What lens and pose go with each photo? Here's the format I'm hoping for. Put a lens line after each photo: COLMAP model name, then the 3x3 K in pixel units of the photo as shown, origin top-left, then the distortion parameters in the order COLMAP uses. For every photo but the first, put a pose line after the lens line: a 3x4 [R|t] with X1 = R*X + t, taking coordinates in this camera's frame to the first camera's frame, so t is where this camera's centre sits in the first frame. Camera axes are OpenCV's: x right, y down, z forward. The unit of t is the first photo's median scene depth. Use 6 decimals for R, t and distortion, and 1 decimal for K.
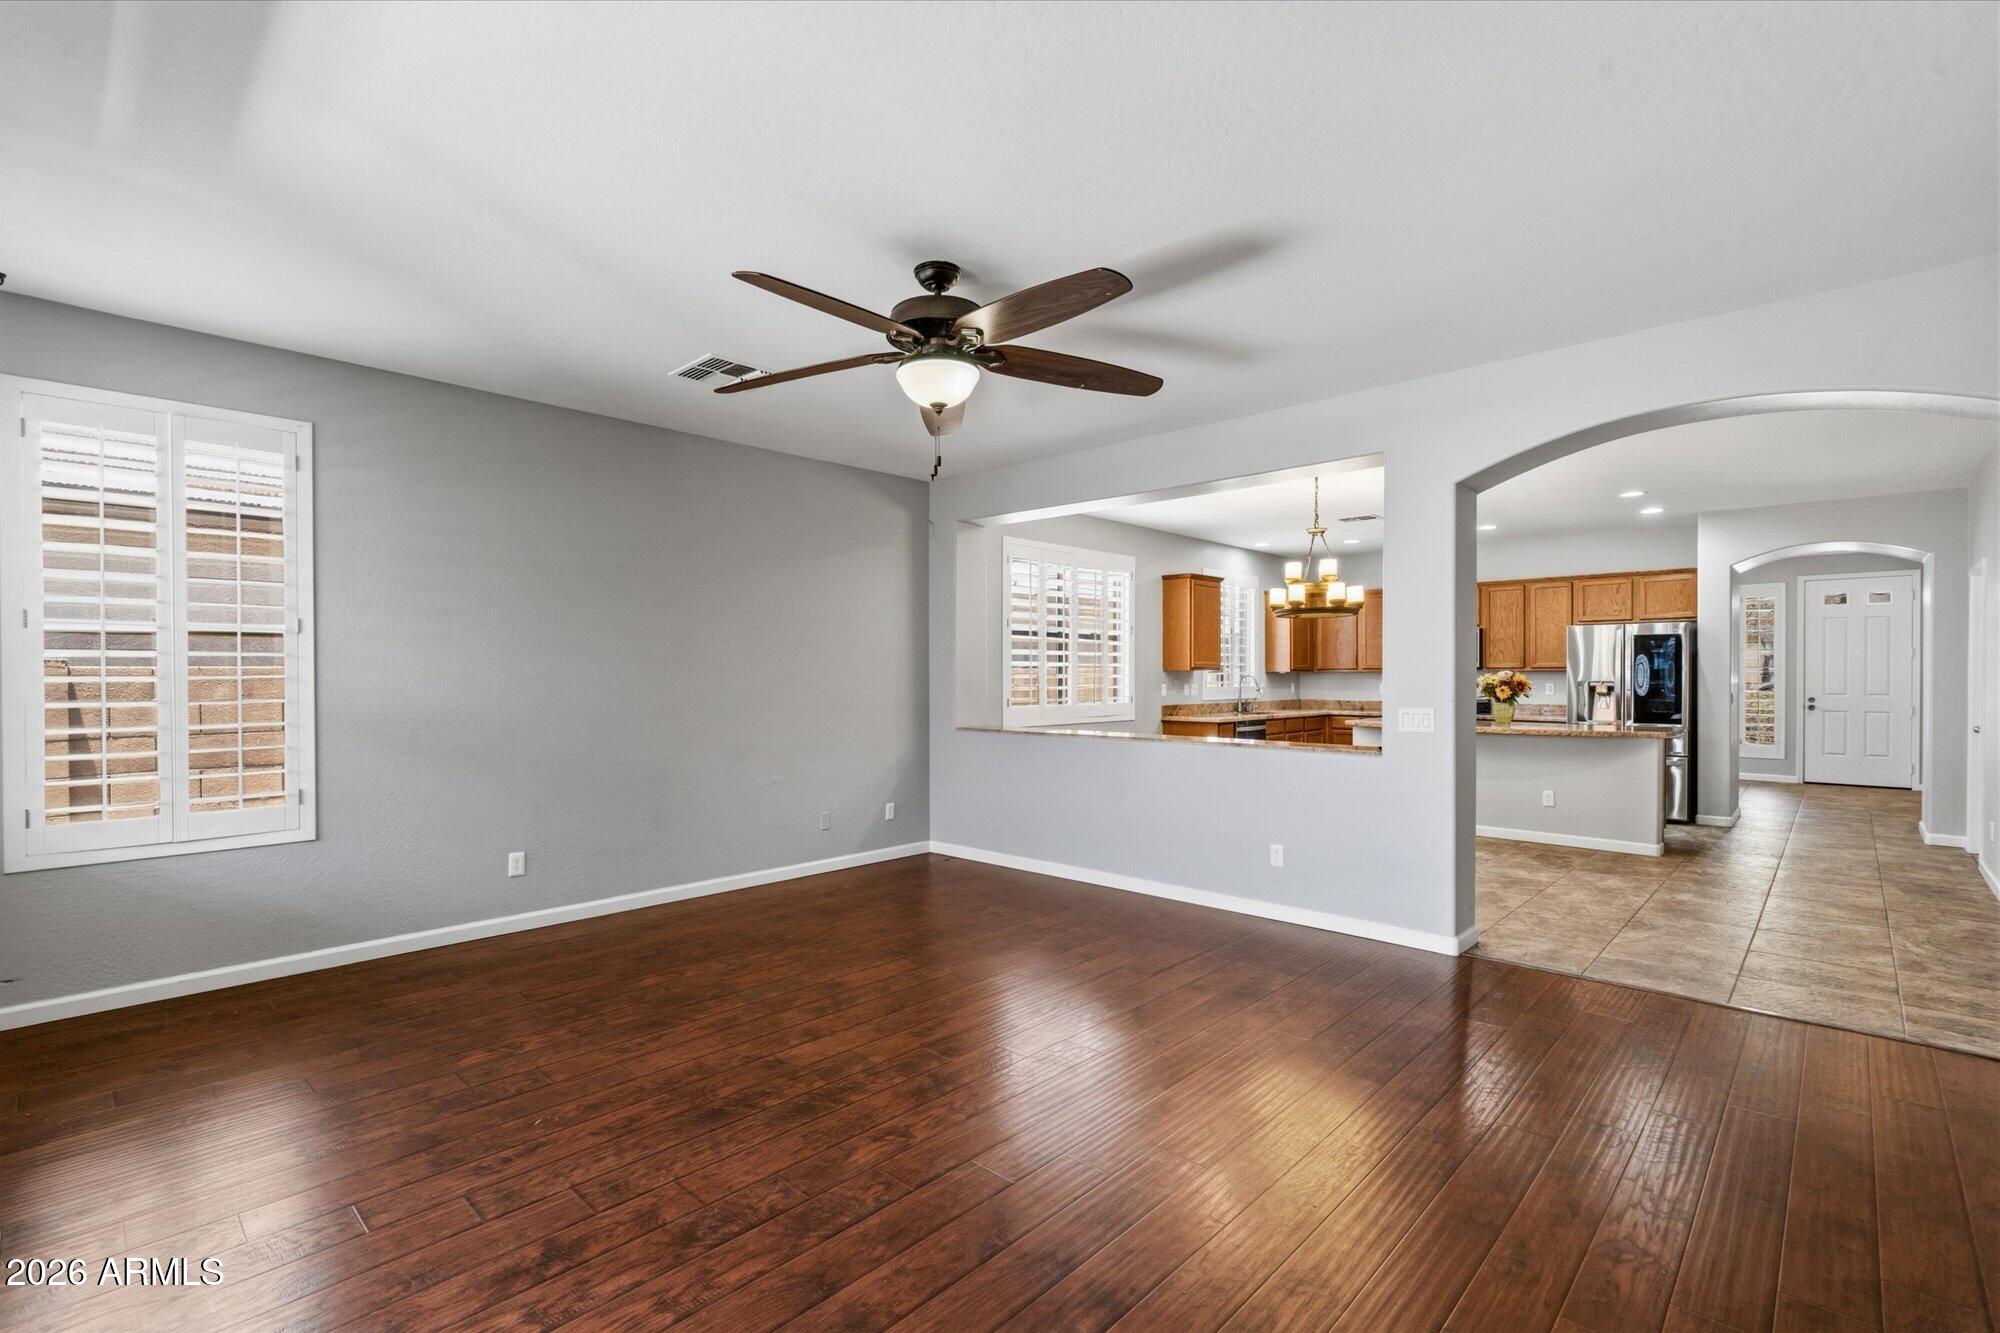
lens RADIAL K [[904.5, 0, 986.5], [0, 904.5, 674.5], [0, 0, 1]] dist [-0.007757, 0.001870]
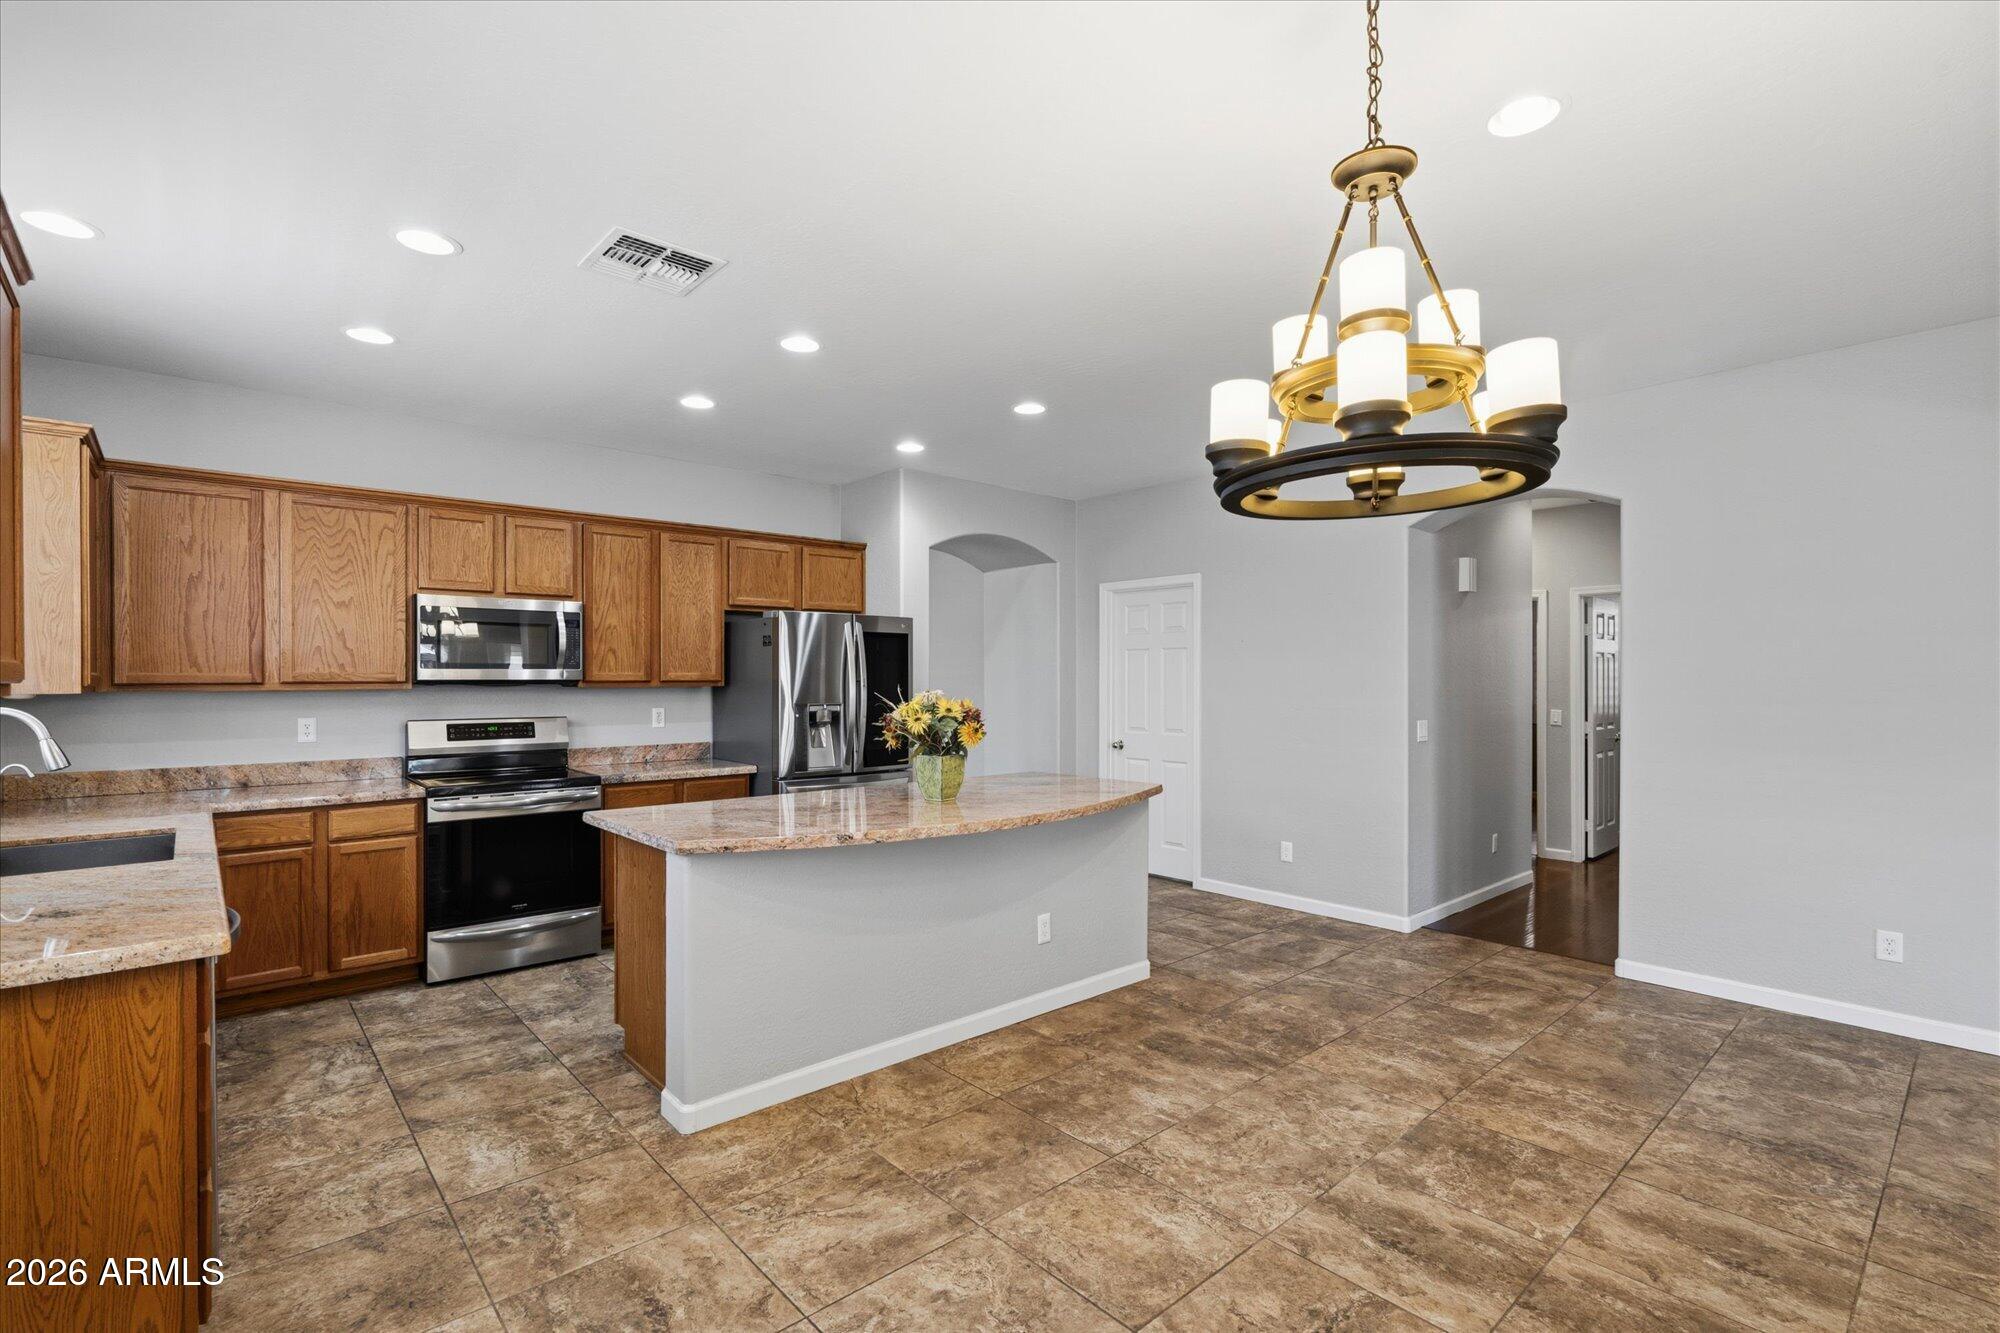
lens RADIAL K [[904.5, 0, 984.1], [0, 904.5, 682.2], [0, 0, 1]] dist [-0.007757, 0.001870]
pose [[0.085334, -0.002859, 0.996348, 0.073285], [0.003280, 0.999991, 0.002589, -0.008586], [-0.996347, 0.003047, 0.085343, 0.833466]]
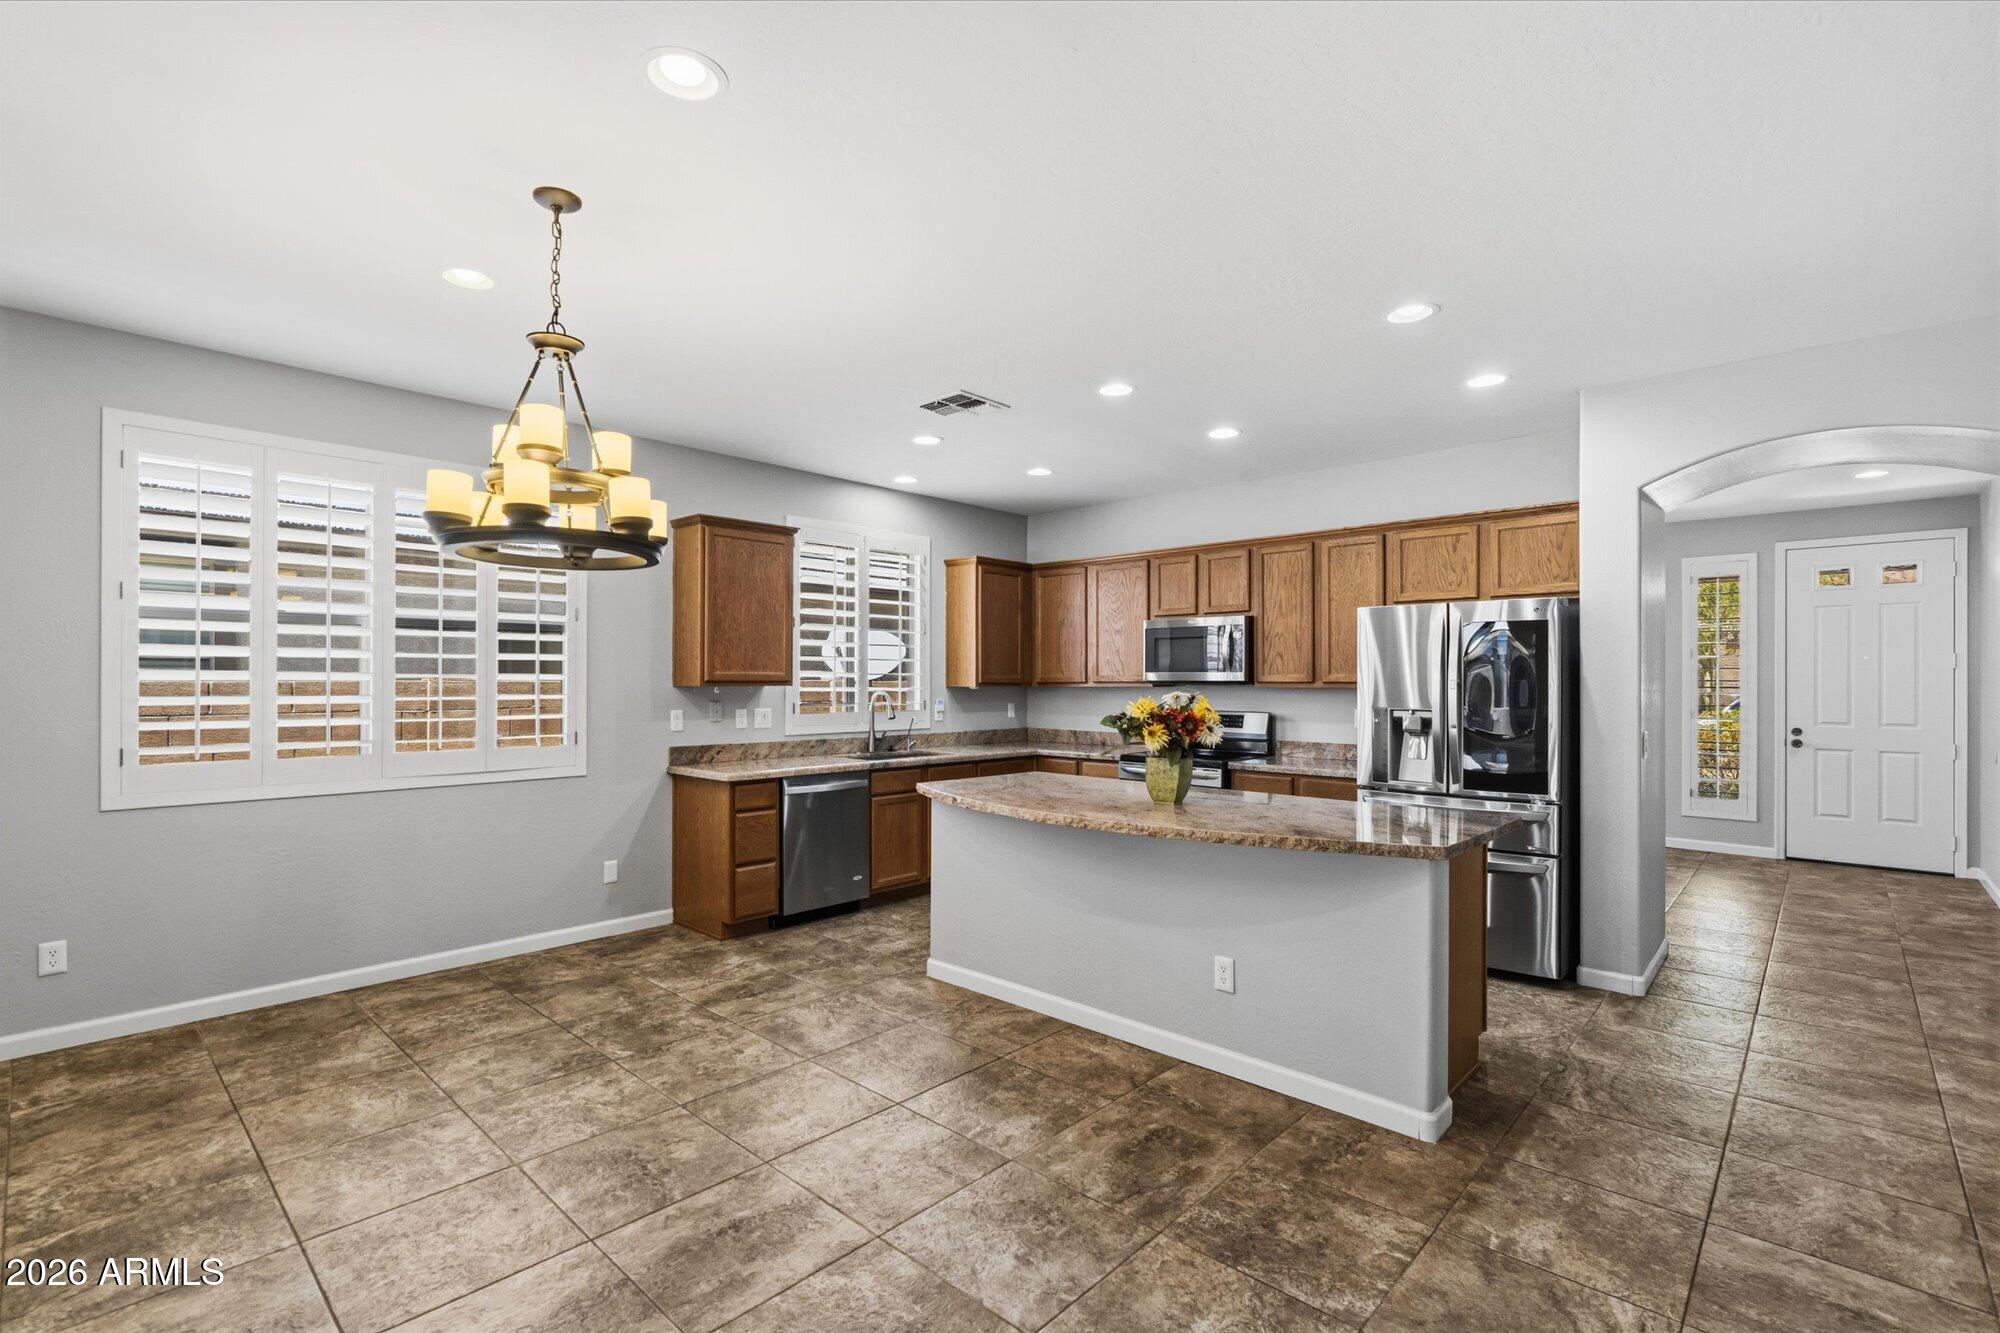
lens RADIAL K [[904.5, 0, 993.0], [0, 904.5, 675.7], [0, 0, 1]] dist [-0.007757, 0.001870]
pose [[0.999914, 0.002086, 0.012914, 0.422113], [-0.001988, 0.999969, -0.007612, -0.007793], [-0.012929, 0.007586, 0.999888, 0.459811]]
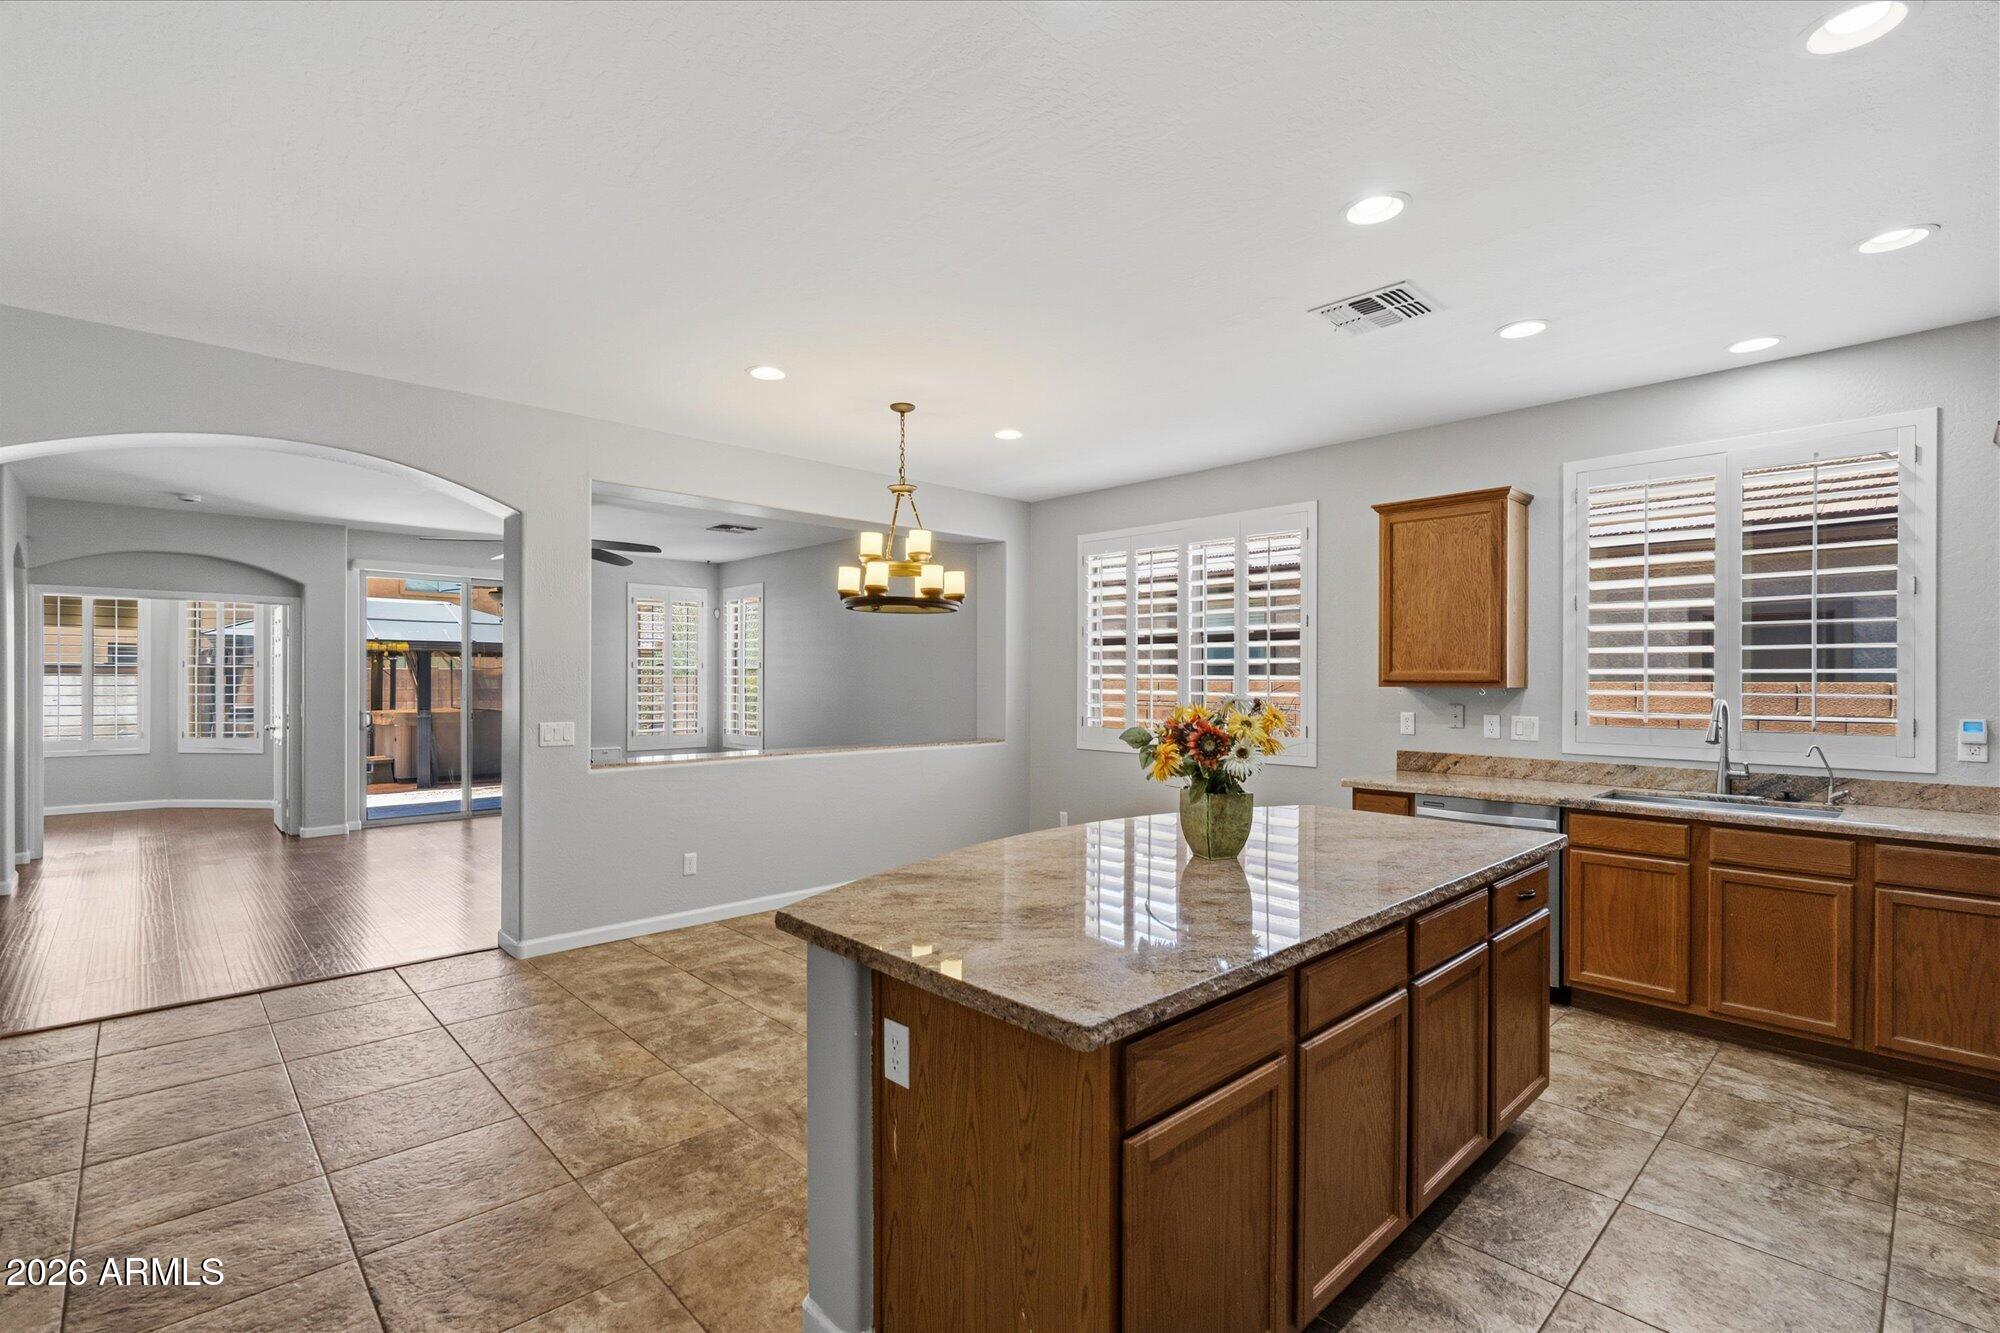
lens RADIAL K [[904.5, 0, 981.3], [0, 904.5, 673.2], [0, 0, 1]] dist [-0.007757, 0.001870]
pose [[-0.056621, -0.006512, -0.998374, 0.812231], [-0.005281, 0.999967, -0.006223, -0.008437], [0.998382, 0.004920, -0.056654, 0.842055]]
